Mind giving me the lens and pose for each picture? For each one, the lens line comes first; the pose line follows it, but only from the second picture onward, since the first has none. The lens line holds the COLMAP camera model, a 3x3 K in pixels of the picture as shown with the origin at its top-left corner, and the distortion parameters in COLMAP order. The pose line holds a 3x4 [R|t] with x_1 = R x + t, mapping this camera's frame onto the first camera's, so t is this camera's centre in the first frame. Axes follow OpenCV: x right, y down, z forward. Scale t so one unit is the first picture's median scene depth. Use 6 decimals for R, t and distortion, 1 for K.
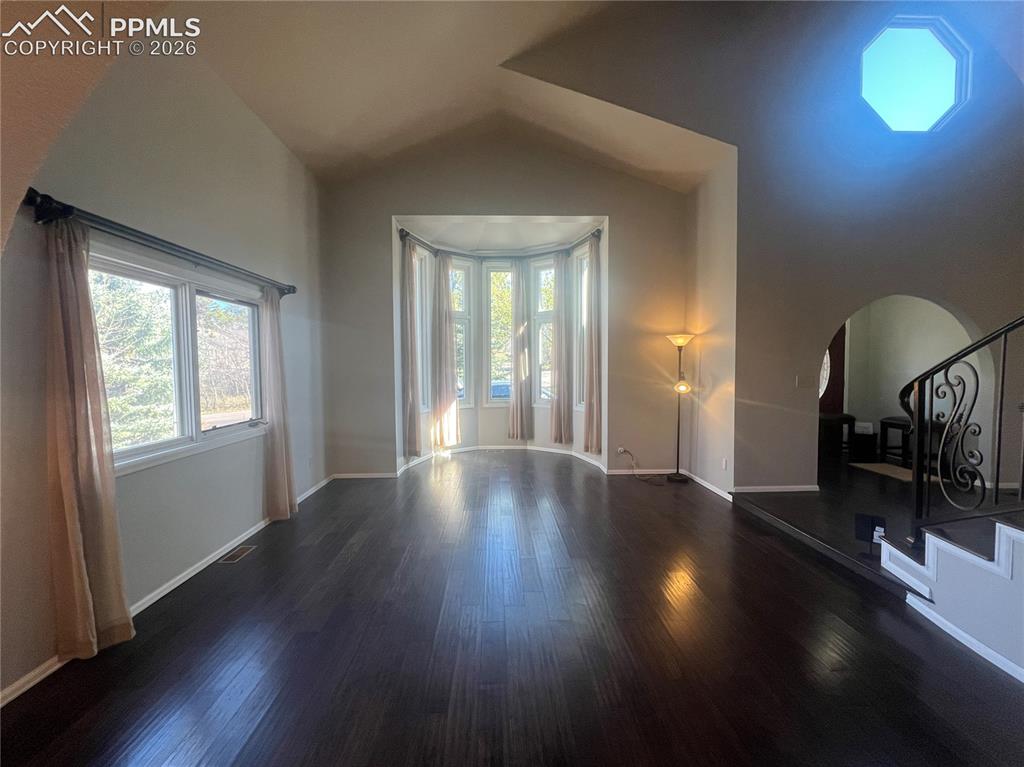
lens RADIAL K [[406.3, 0, 506.7], [0, 406.3, 383.1], [0, 0, 1]] dist [0.000067, -0.000276]
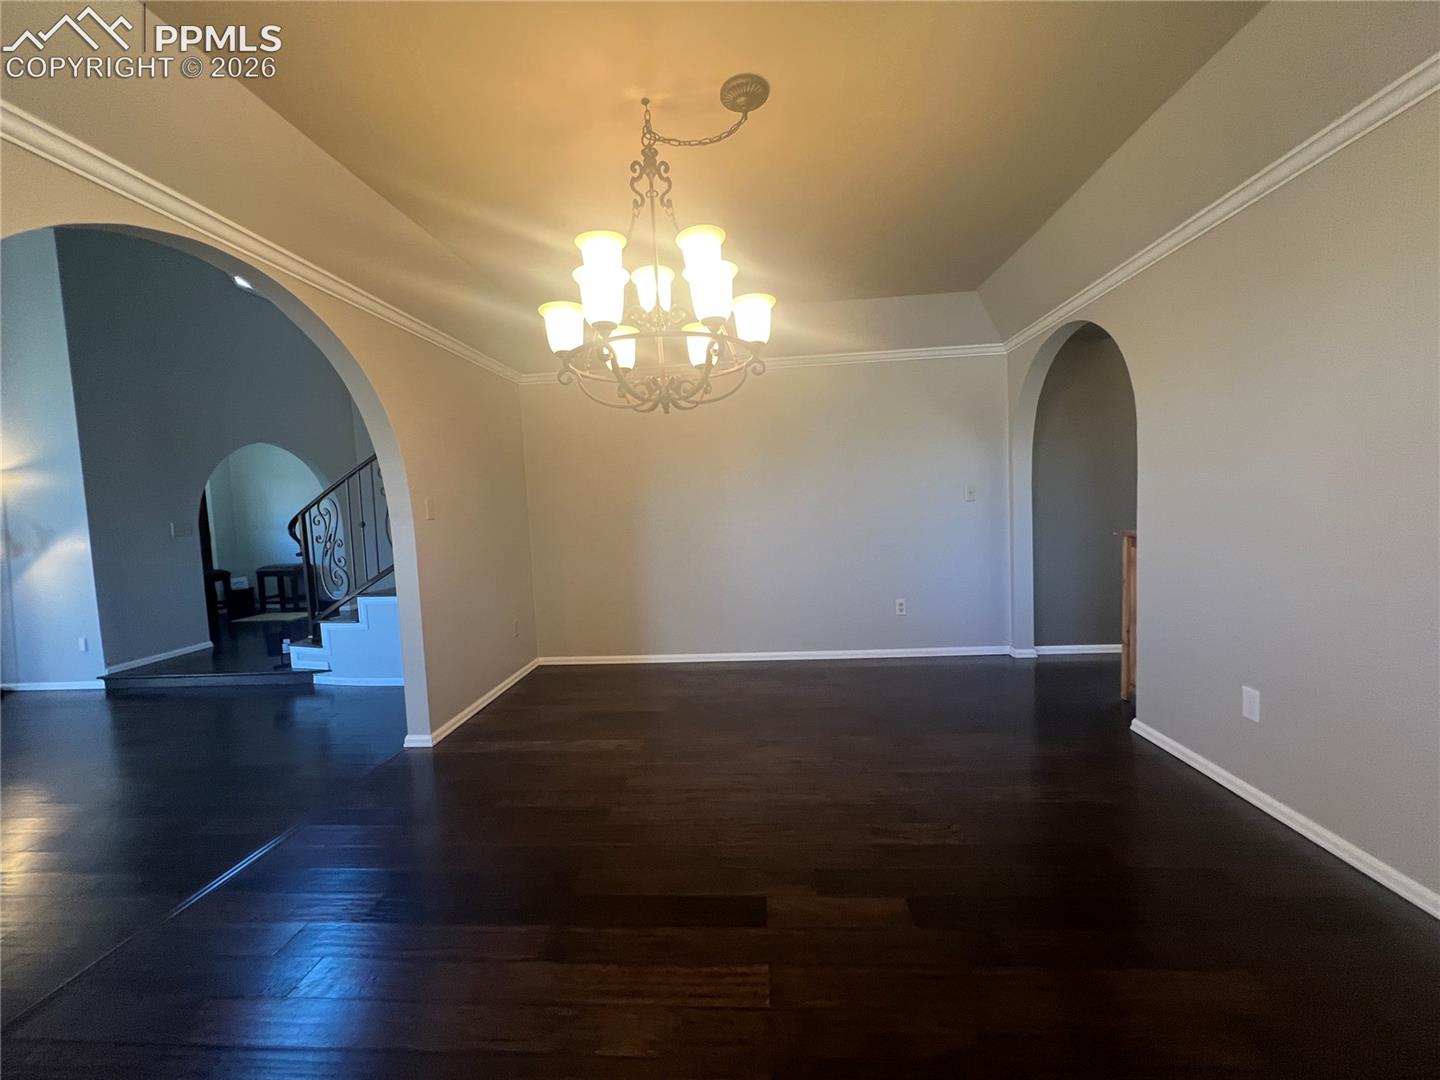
lens RADIAL K [[571.4, 0, 712.6], [0, 571.4, 539.5], [0, 0, 1]] dist [0.000067, -0.000276]
pose [[0.107844, -0.056729, 0.992548, -0.385223], [0.087398, 0.995046, 0.047376, 0.059675], [-0.990319, 0.081638, 0.112268, -0.292746]]
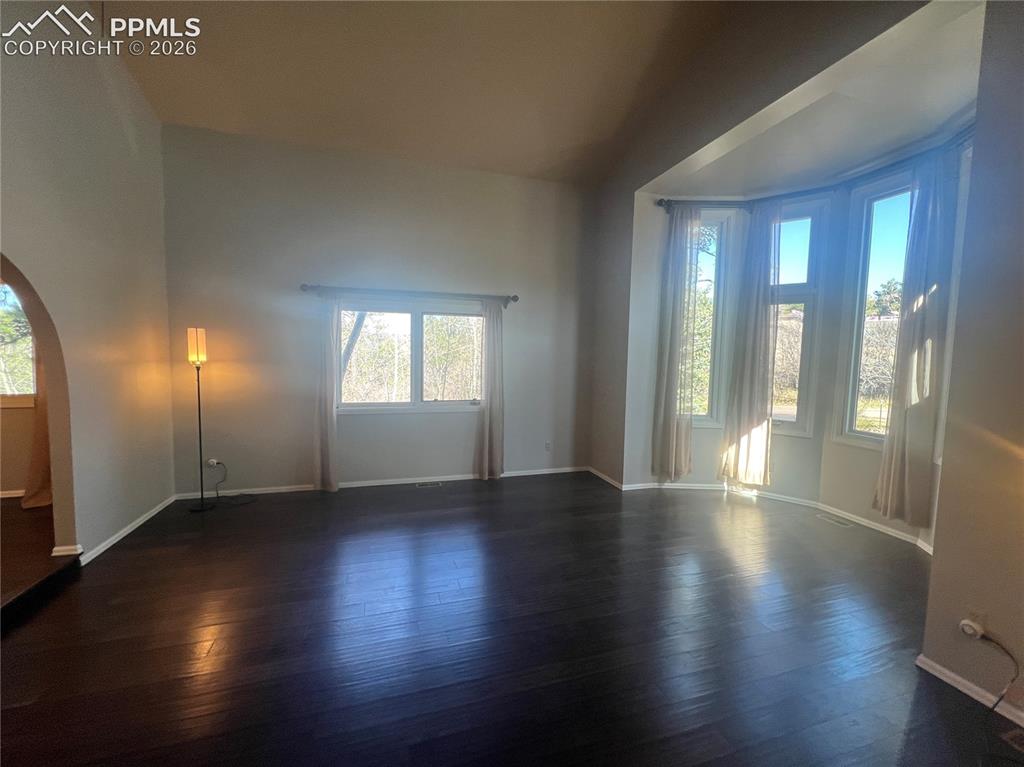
lens RADIAL K [[406.3, 0, 506.7], [0, 406.3, 383.1], [0, 0, 1]] dist [0.000067, -0.000276]
pose [[0.265964, 0.083206, -0.960385, 0.664293], [-0.062974, 0.995639, 0.068821, -0.062388], [0.961924, 0.042175, 0.270044, 0.676294]]
